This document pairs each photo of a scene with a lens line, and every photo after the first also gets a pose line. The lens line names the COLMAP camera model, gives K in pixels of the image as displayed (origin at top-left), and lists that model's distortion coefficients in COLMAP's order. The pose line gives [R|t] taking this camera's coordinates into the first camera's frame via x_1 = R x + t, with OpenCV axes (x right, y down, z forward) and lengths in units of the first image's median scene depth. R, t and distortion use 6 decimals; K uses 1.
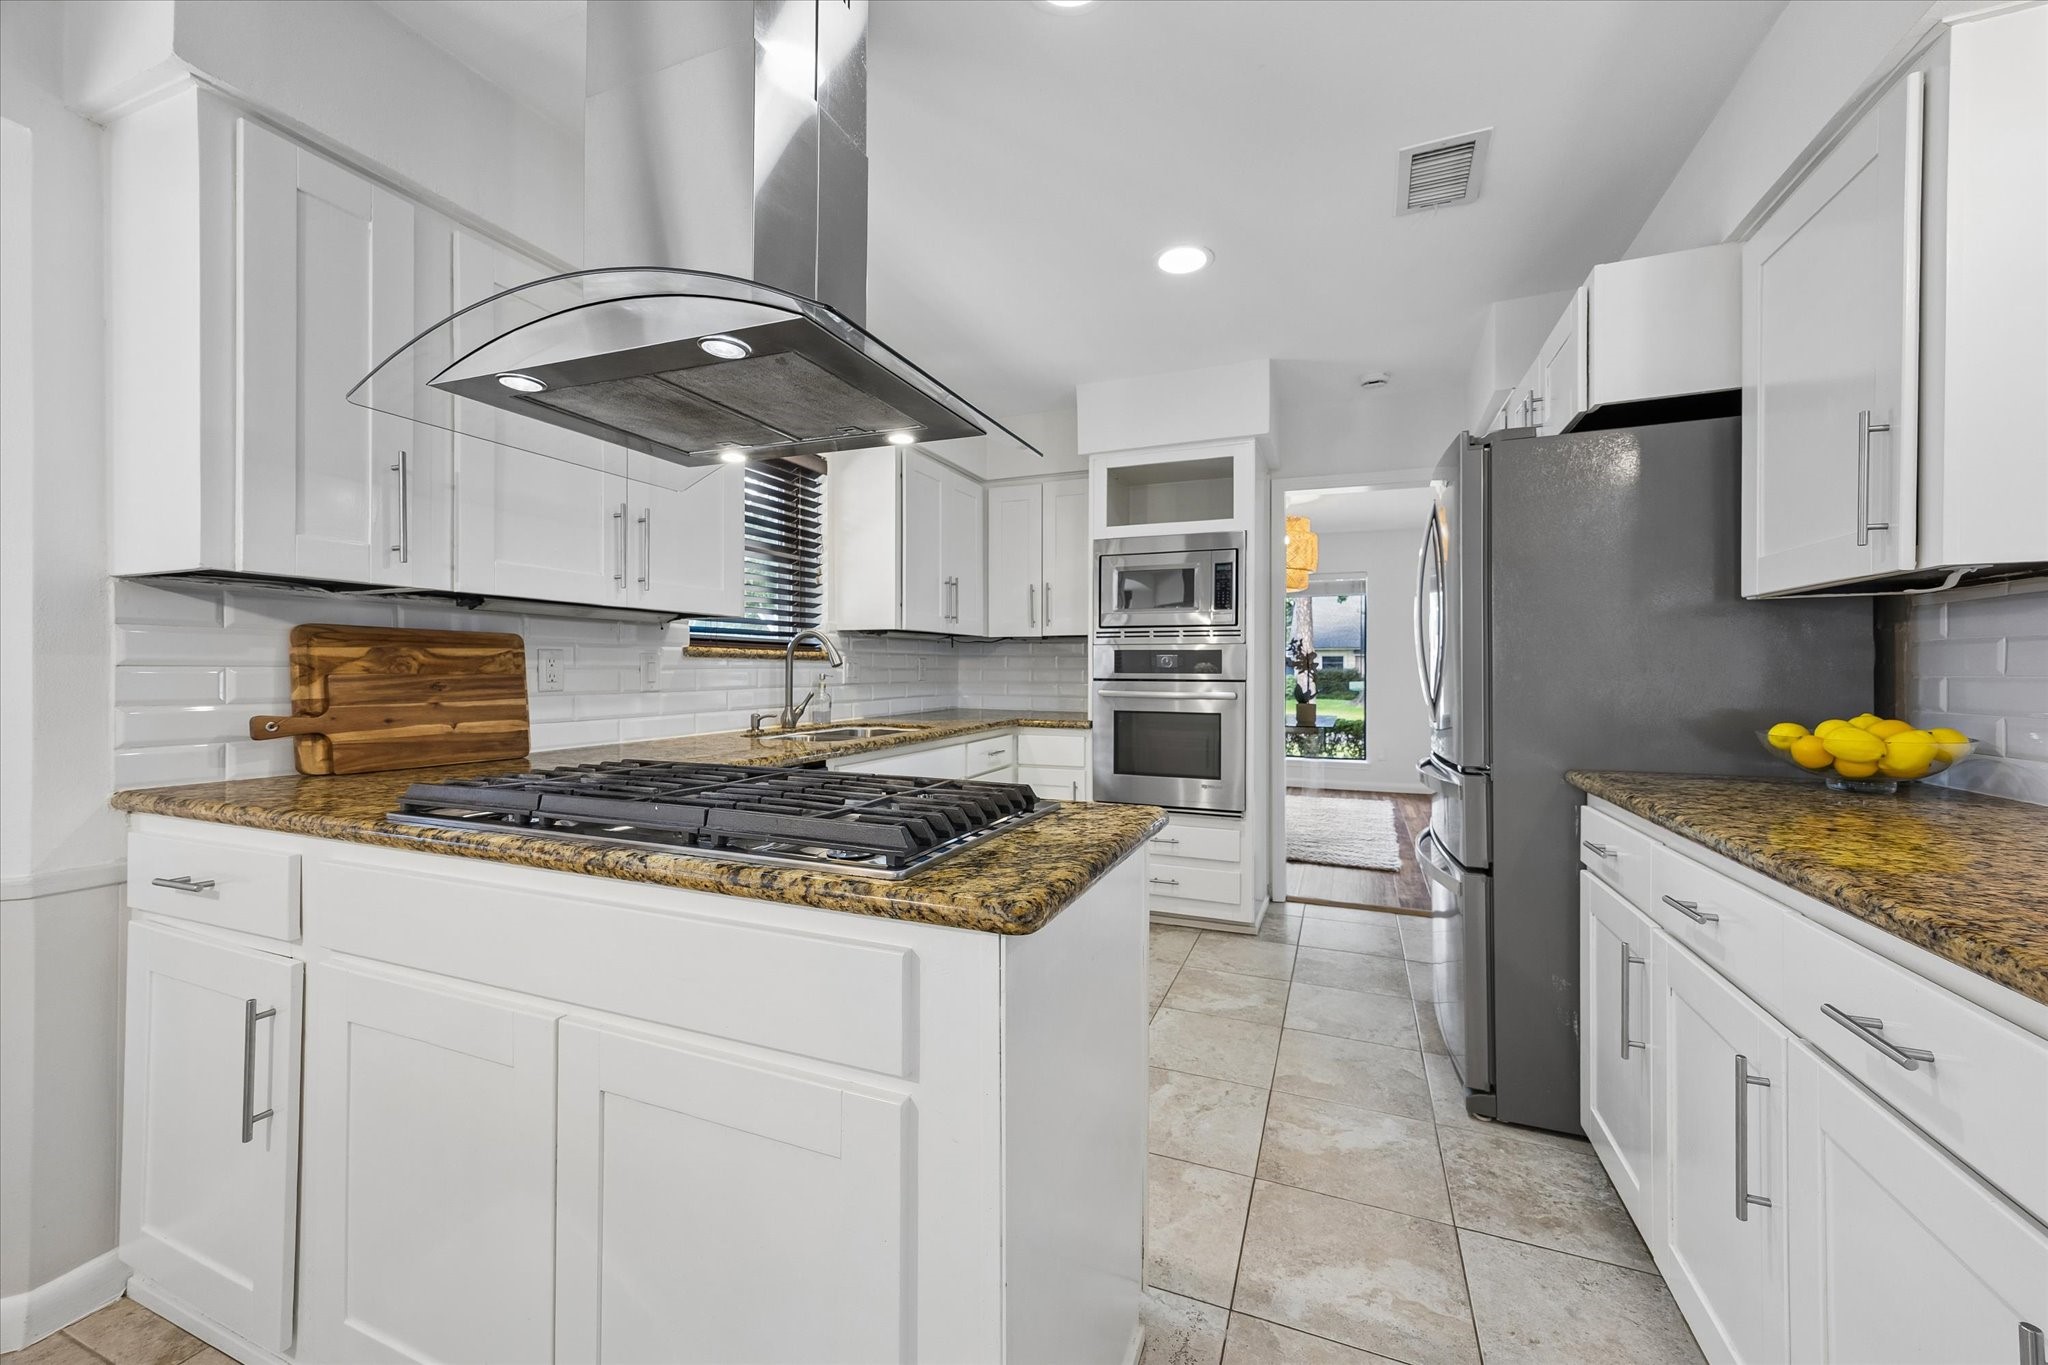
lens RADIAL K [[791.9, 0, 1034.9], [0, 791.9, 674.3], [0, 0, 1]] dist [0.007648, 0.000172]
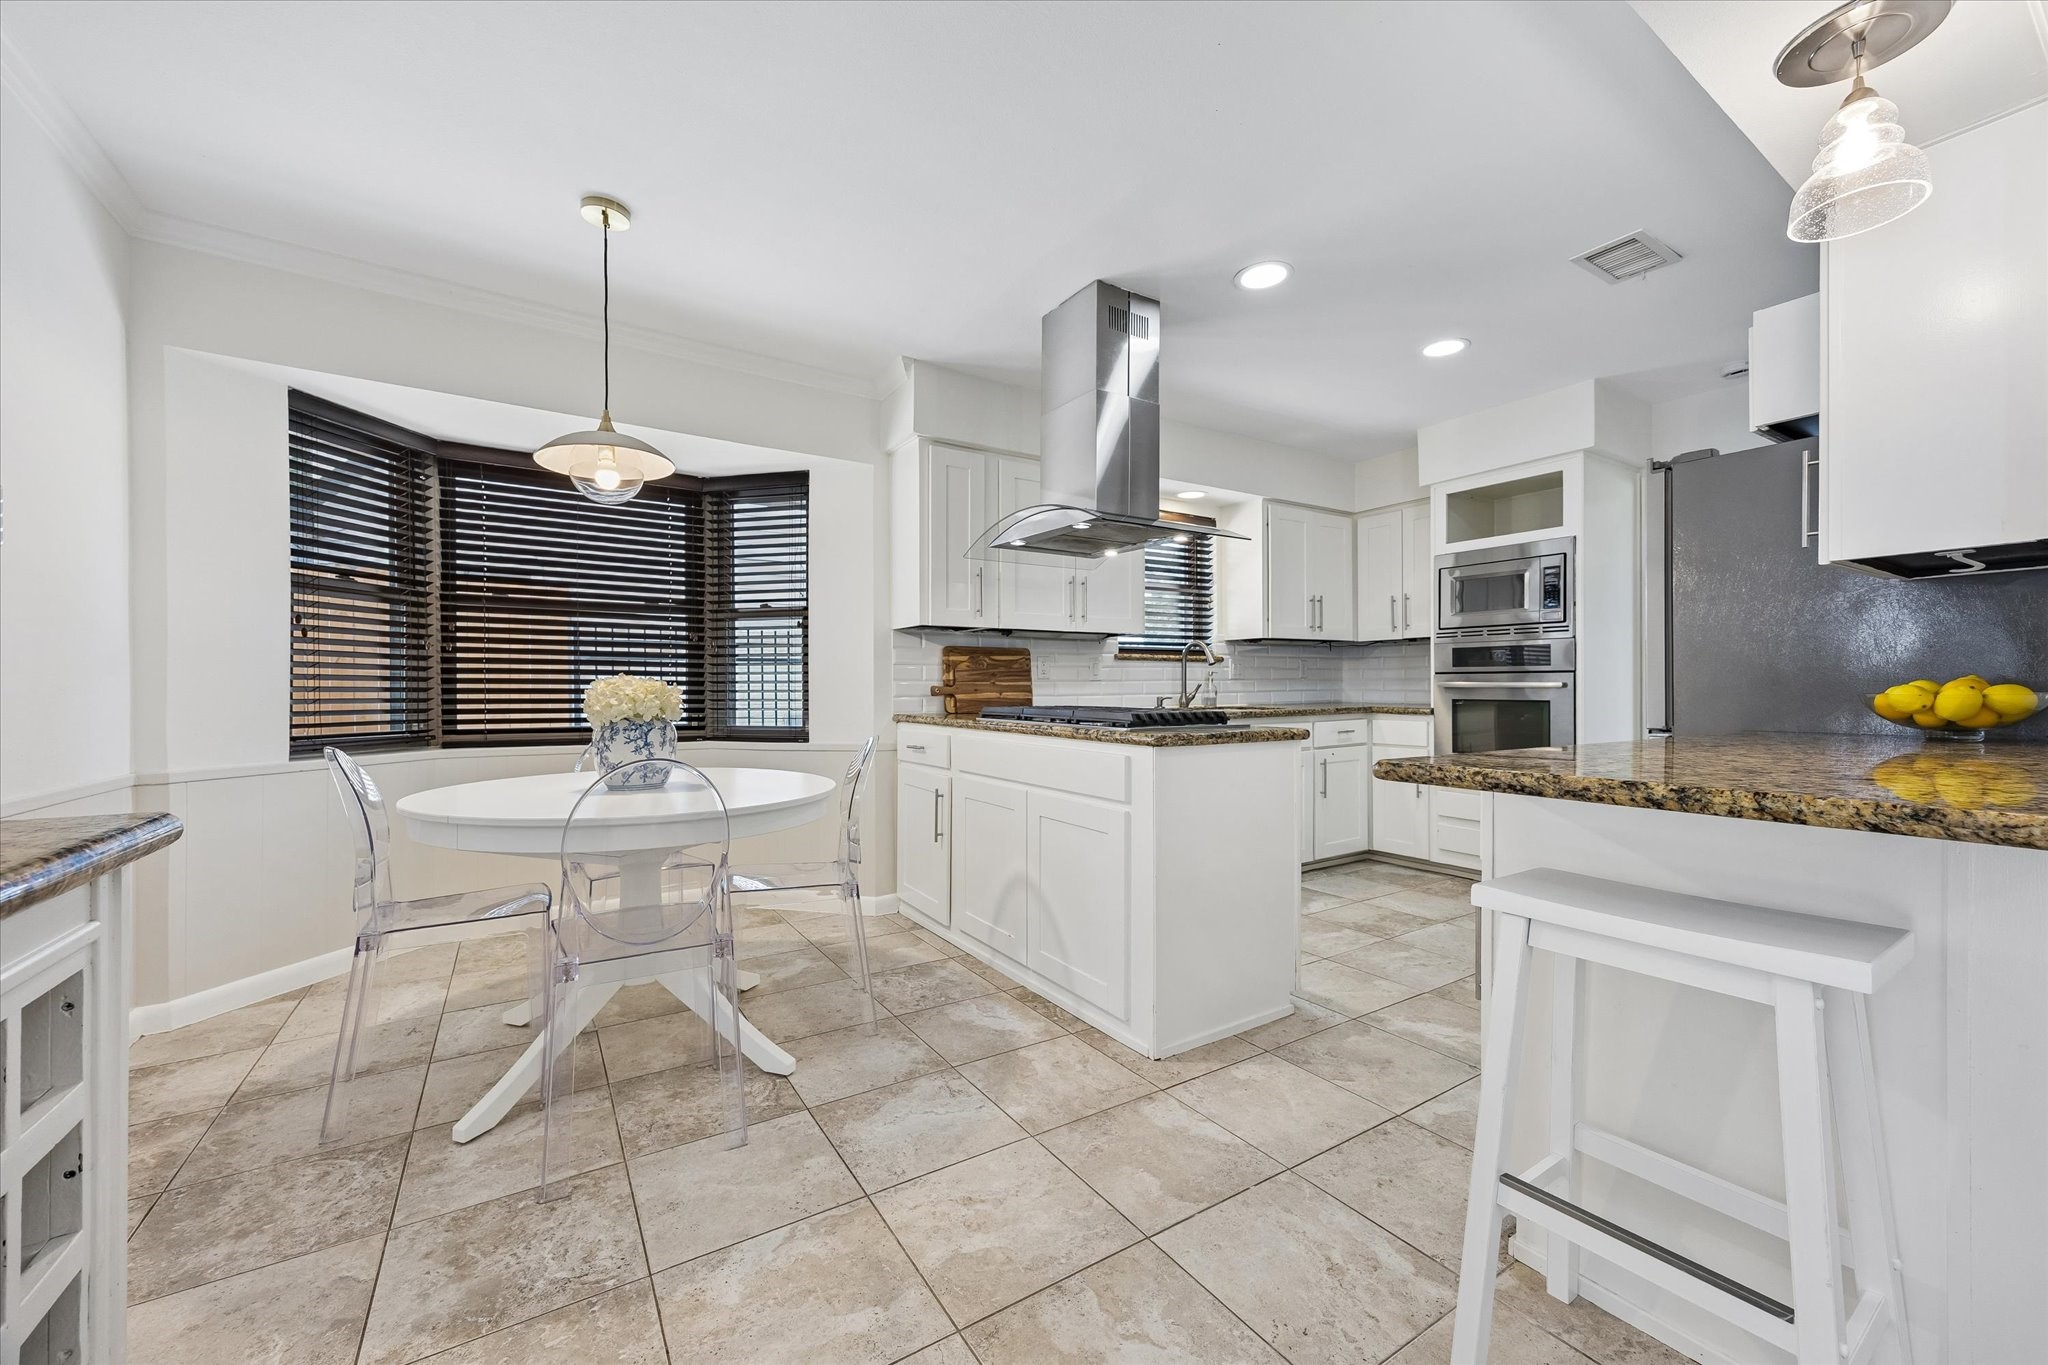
lens RADIAL K [[791.9, 0, 1024.5], [0, 791.9, 694.8], [0, 0, 1]] dist [0.007648, 0.000172]
pose [[0.814635, -0.000576, -0.579974, 0.488812], [0.004543, 0.999975, 0.005388, 0.054951], [0.579956, -0.007024, 0.814617, -0.608770]]
